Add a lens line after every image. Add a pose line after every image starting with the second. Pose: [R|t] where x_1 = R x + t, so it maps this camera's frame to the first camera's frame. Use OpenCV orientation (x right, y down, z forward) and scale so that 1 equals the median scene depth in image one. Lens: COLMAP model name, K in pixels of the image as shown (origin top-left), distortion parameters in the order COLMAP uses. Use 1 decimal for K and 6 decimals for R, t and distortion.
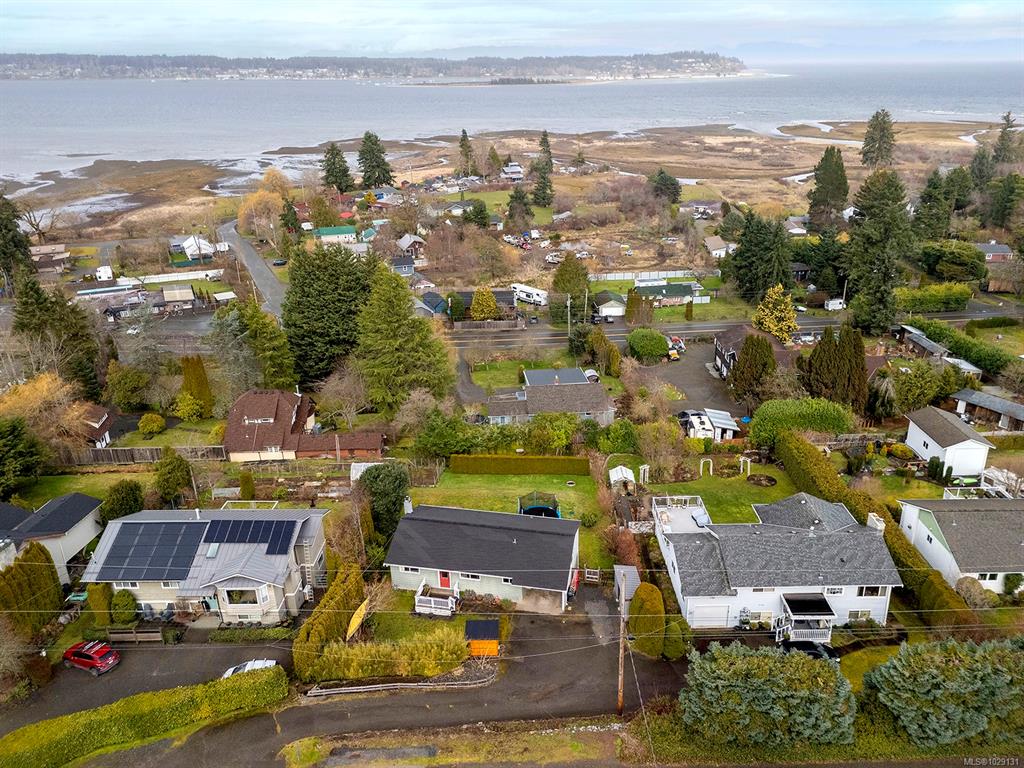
lens RADIAL K [[743.1, 0, 512.0], [0, 743.1, 384.0], [0, 0, 1]] dist [0.088655, -0.092778]
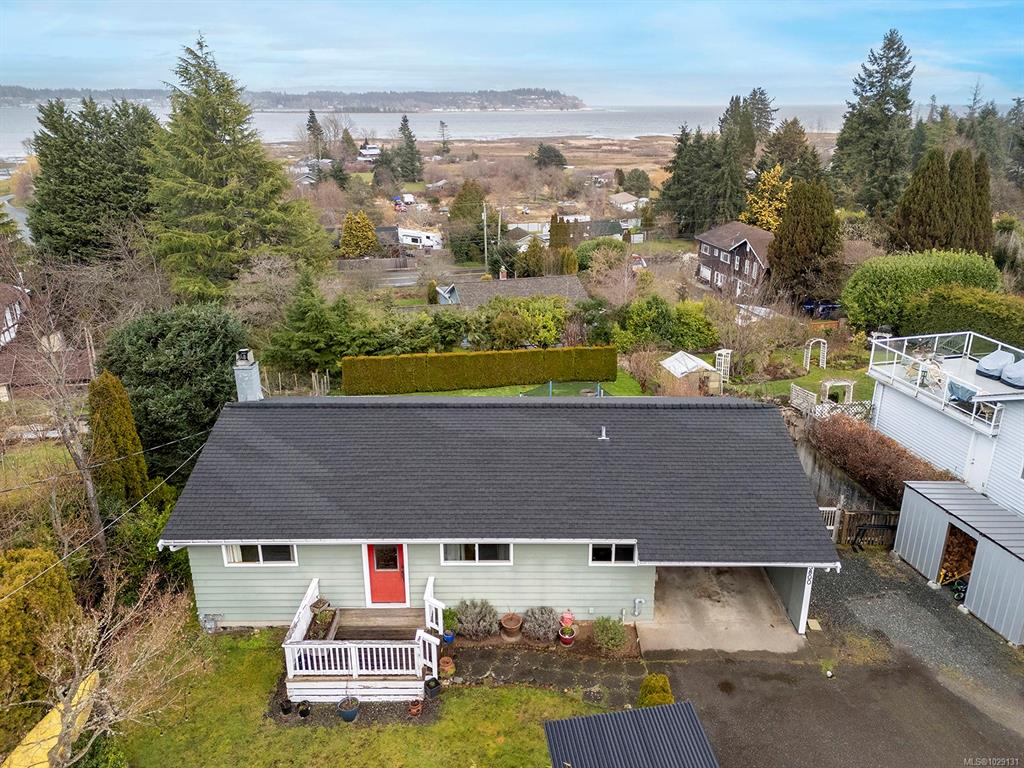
lens RADIAL K [[739.7, 0, 531.5], [0, 739.7, 384.6], [0, 0, 1]] dist [0.081683, -0.072634]
pose [[0.975895, -0.044193, 0.213718, -0.064204], [0.053942, 0.997743, -0.039998, 0.137330], [-0.211468, 0.050562, 0.976076, 0.475659]]
